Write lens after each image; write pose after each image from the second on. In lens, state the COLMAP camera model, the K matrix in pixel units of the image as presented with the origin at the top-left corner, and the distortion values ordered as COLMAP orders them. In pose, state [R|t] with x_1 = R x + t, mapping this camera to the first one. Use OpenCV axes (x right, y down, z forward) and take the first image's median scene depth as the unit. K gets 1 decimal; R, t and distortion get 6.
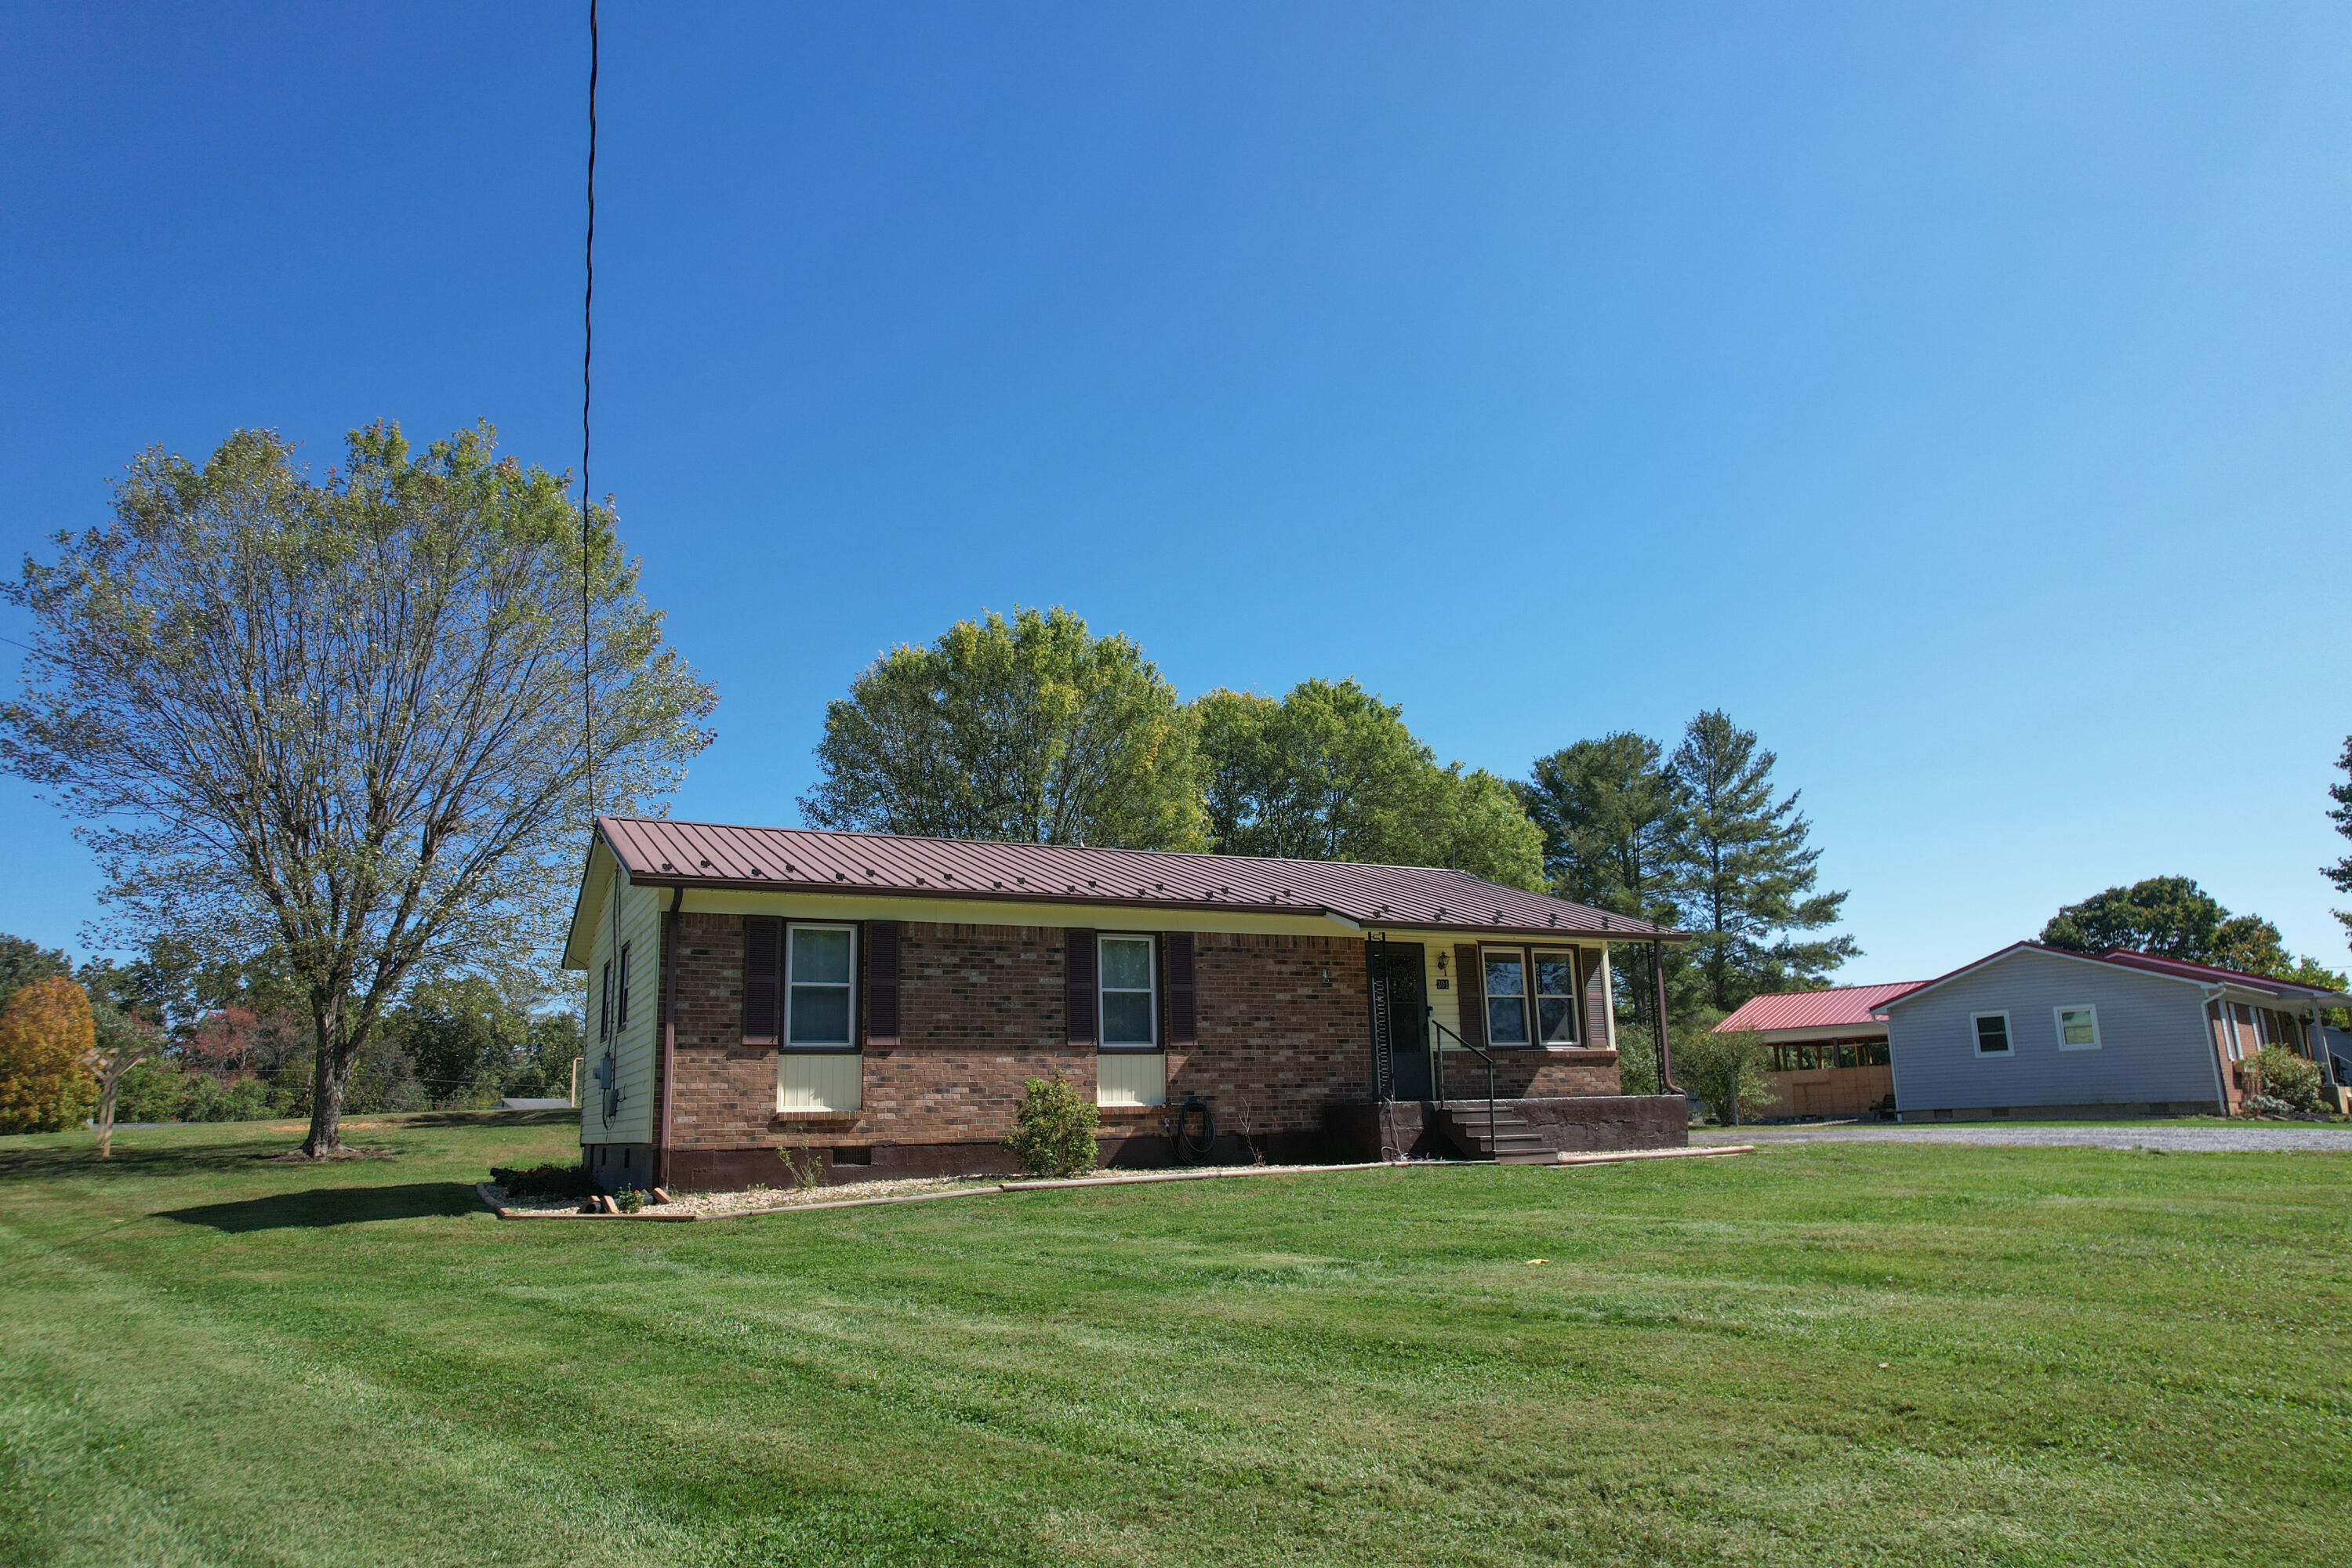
lens RADIAL K [[1497.8, 0, 1182.1], [0, 1497.8, 786.4], [0, 0, 1]] dist [-0.059657, 0.038460]
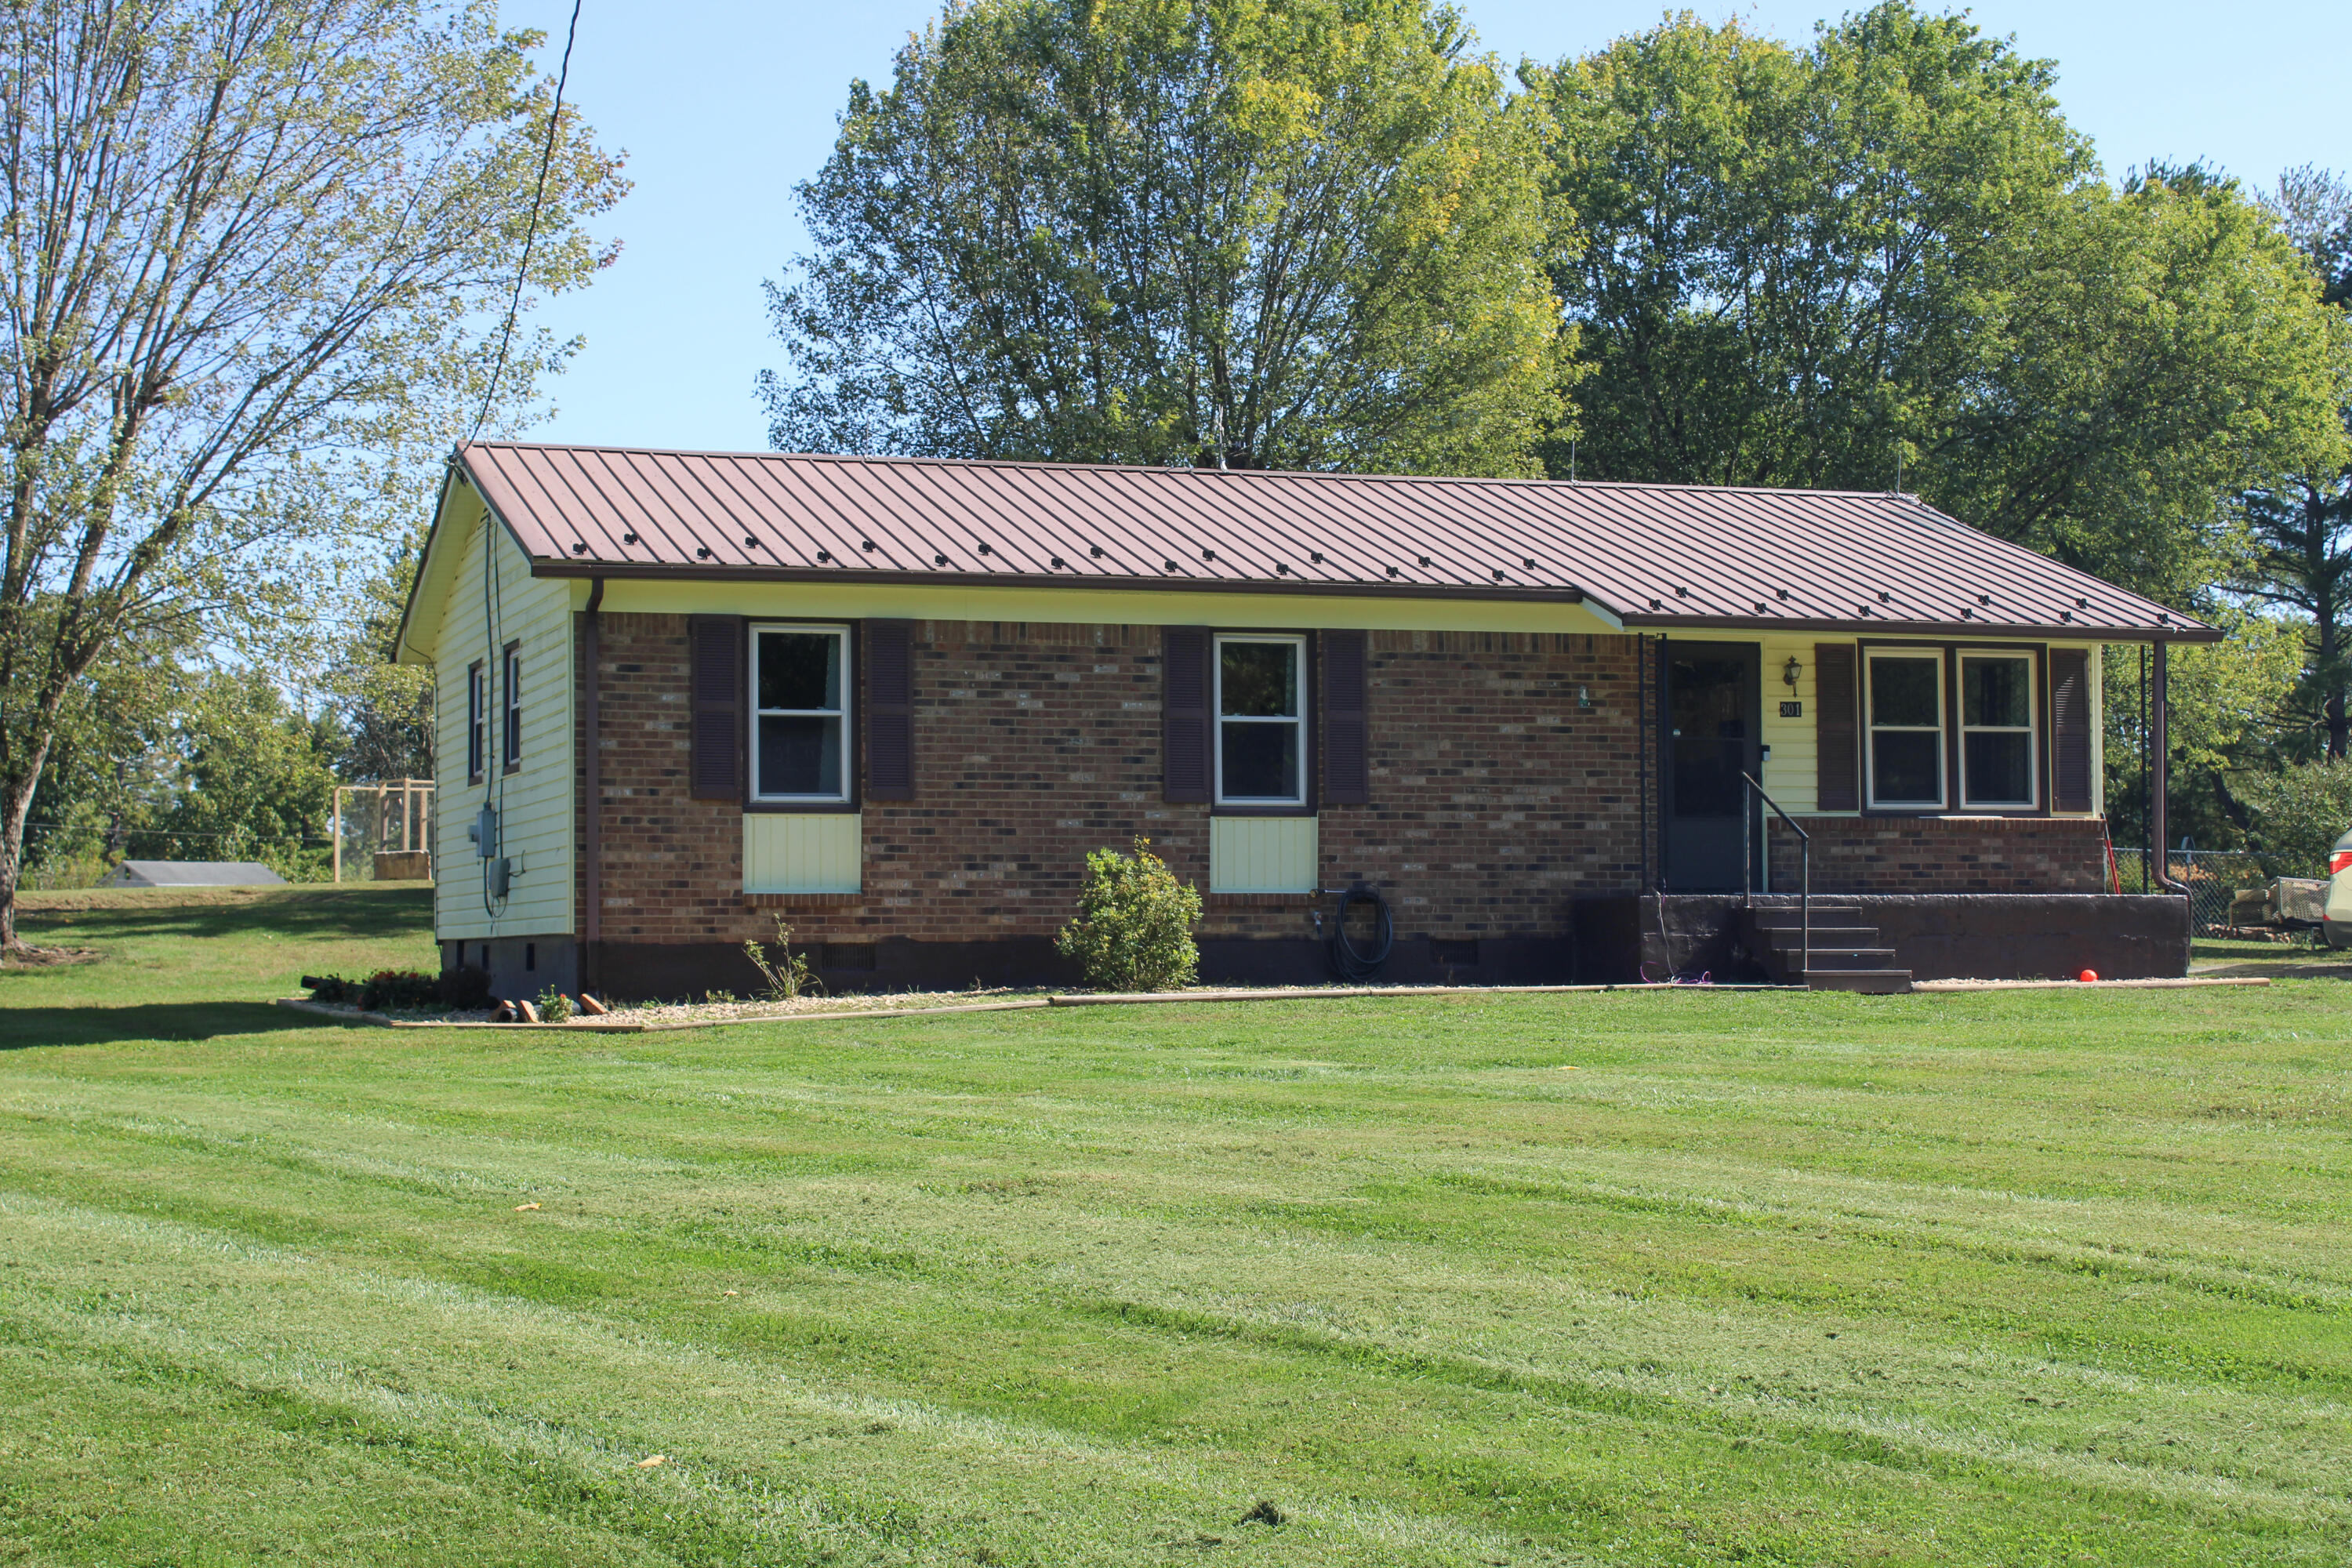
lens RADIAL K [[3764.2, 0, 1176.0], [0, 3764.2, 784.0], [0, 0, 1]] dist [-0.005986, -0.074404]
pose [[0.989947, 0.014768, -0.140666, 0.154068], [0.010881, 0.983635, 0.179845, -0.128442], [0.141020, -0.179567, 0.973586, -0.594518]]
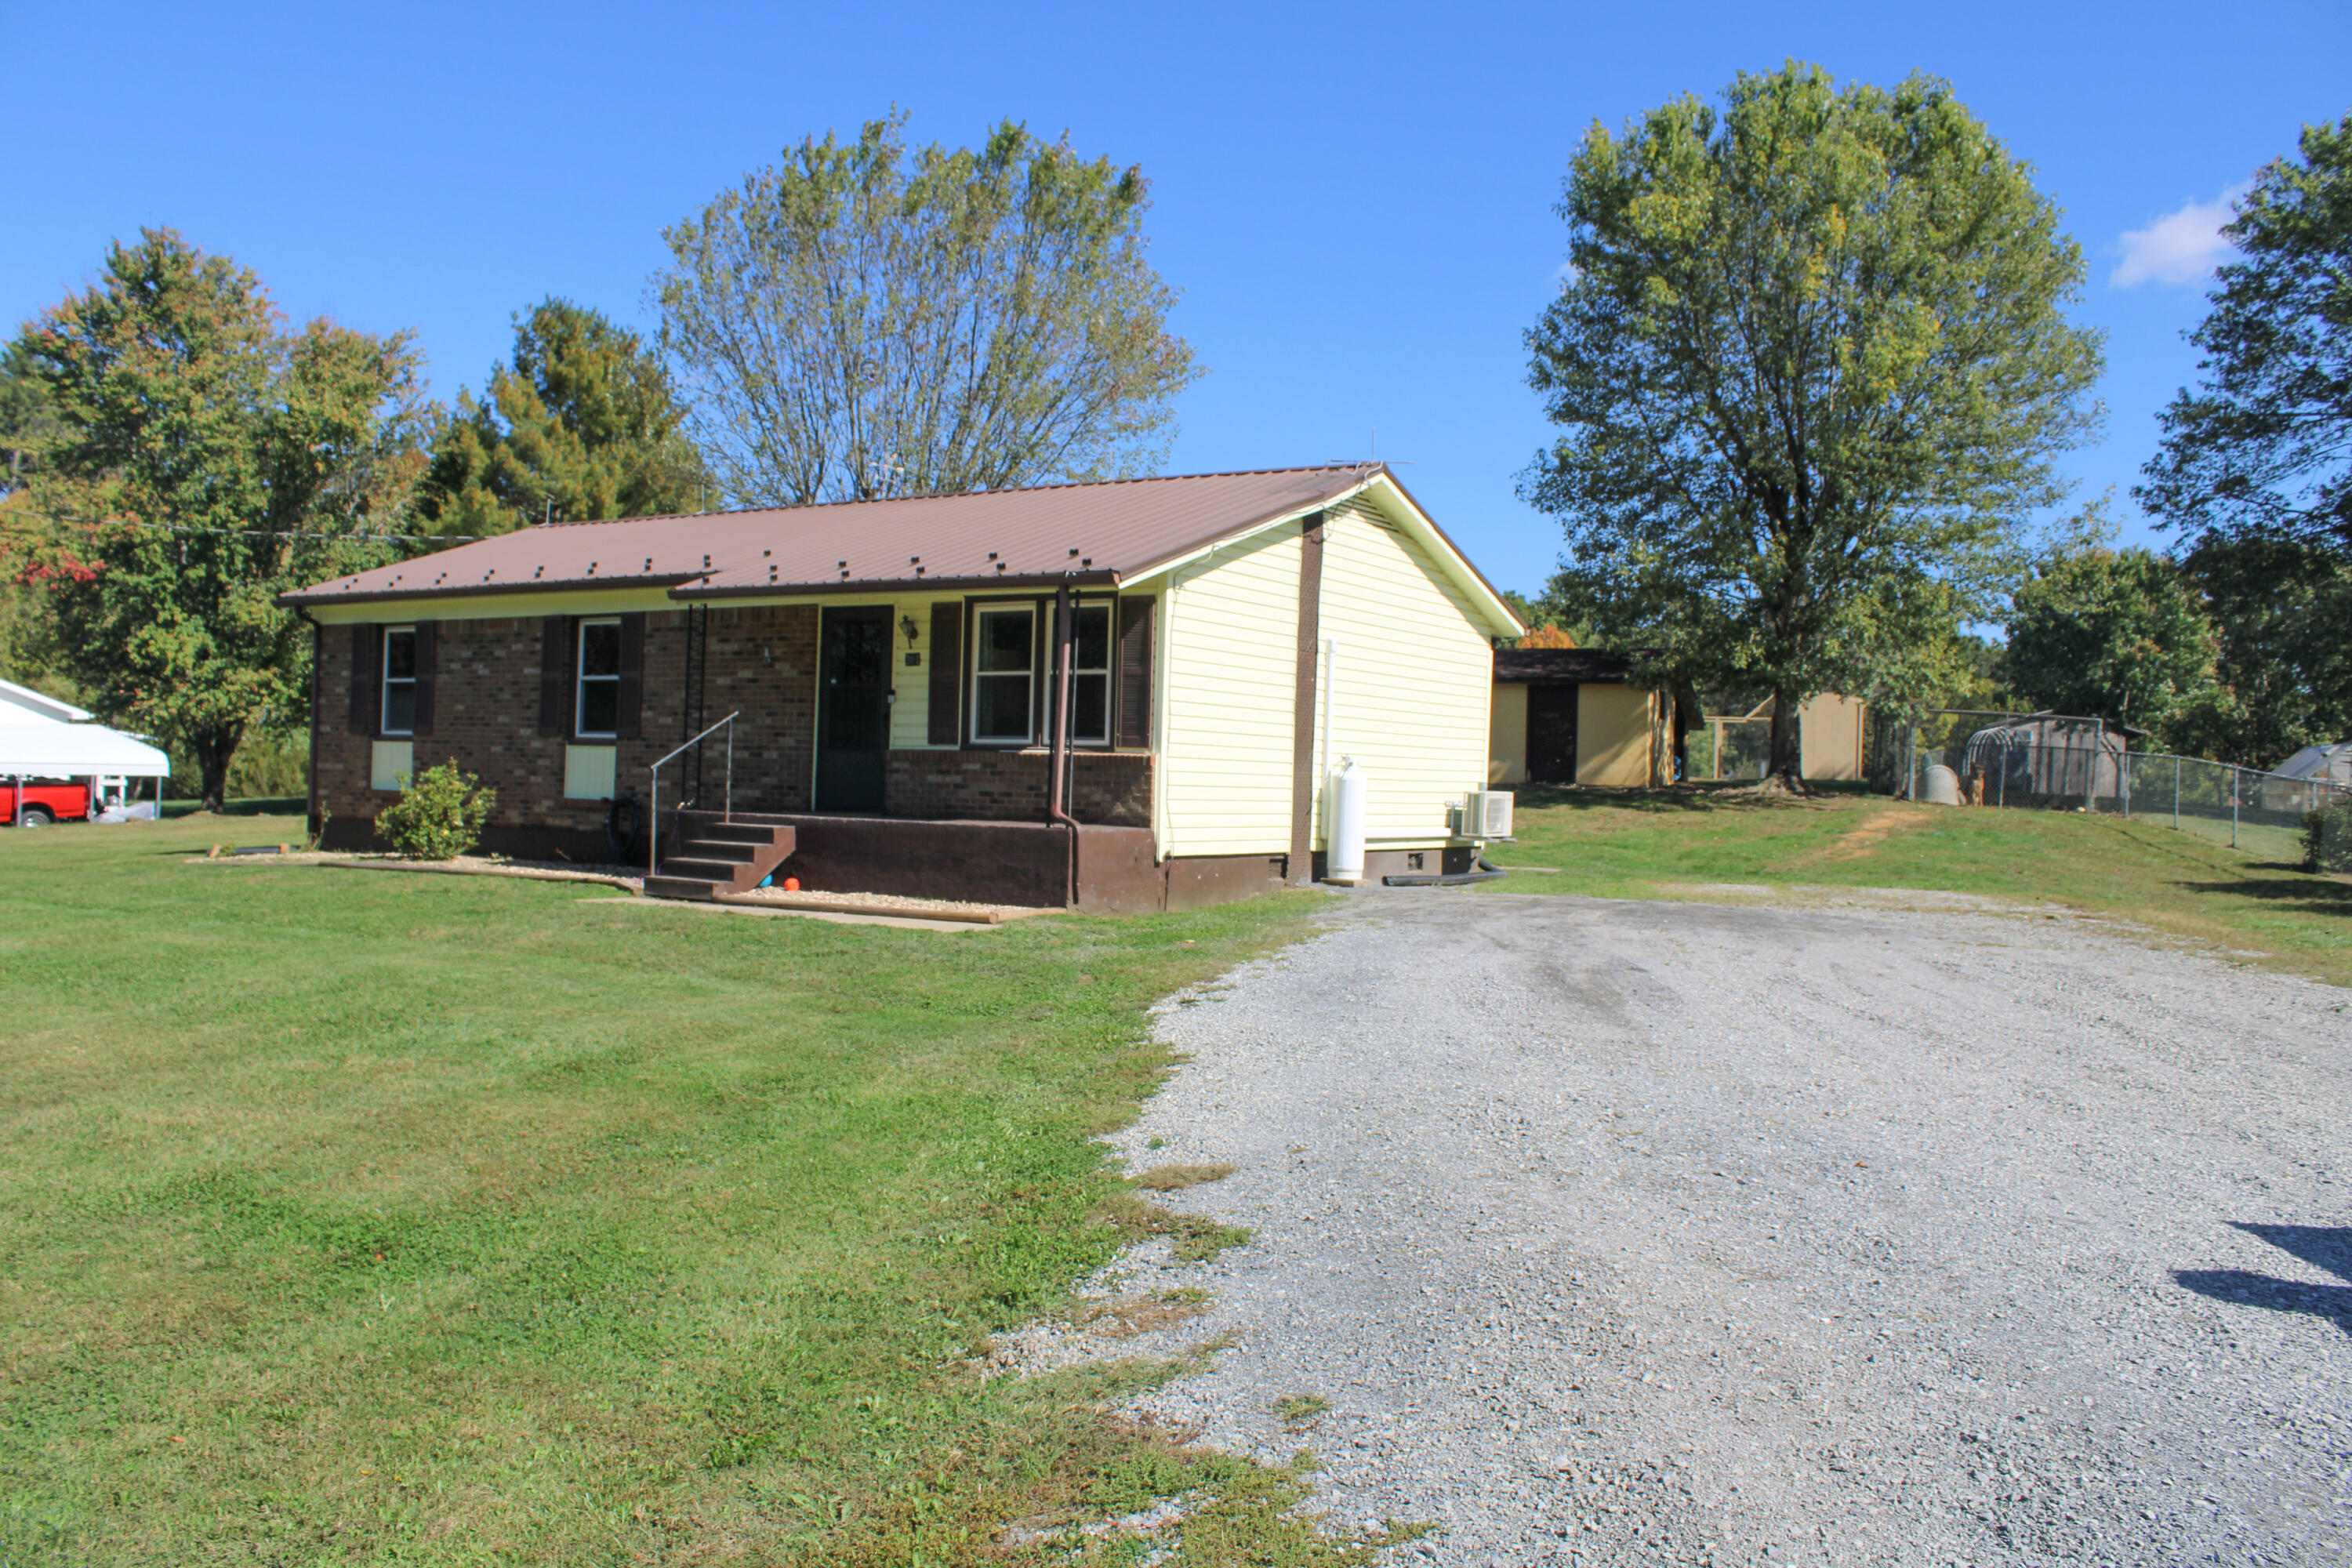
lens RADIAL K [[1942.2, 0, 1166.7], [0, 1942.2, 785.8], [0, 0, 1]] dist [-0.161568, 0.130774]
pose [[0.513934, 0.043887, -0.856706, 1.145433], [0.148786, 0.978994, 0.139407, 0.085394], [0.844828, -0.199112, 0.496609, 0.670046]]
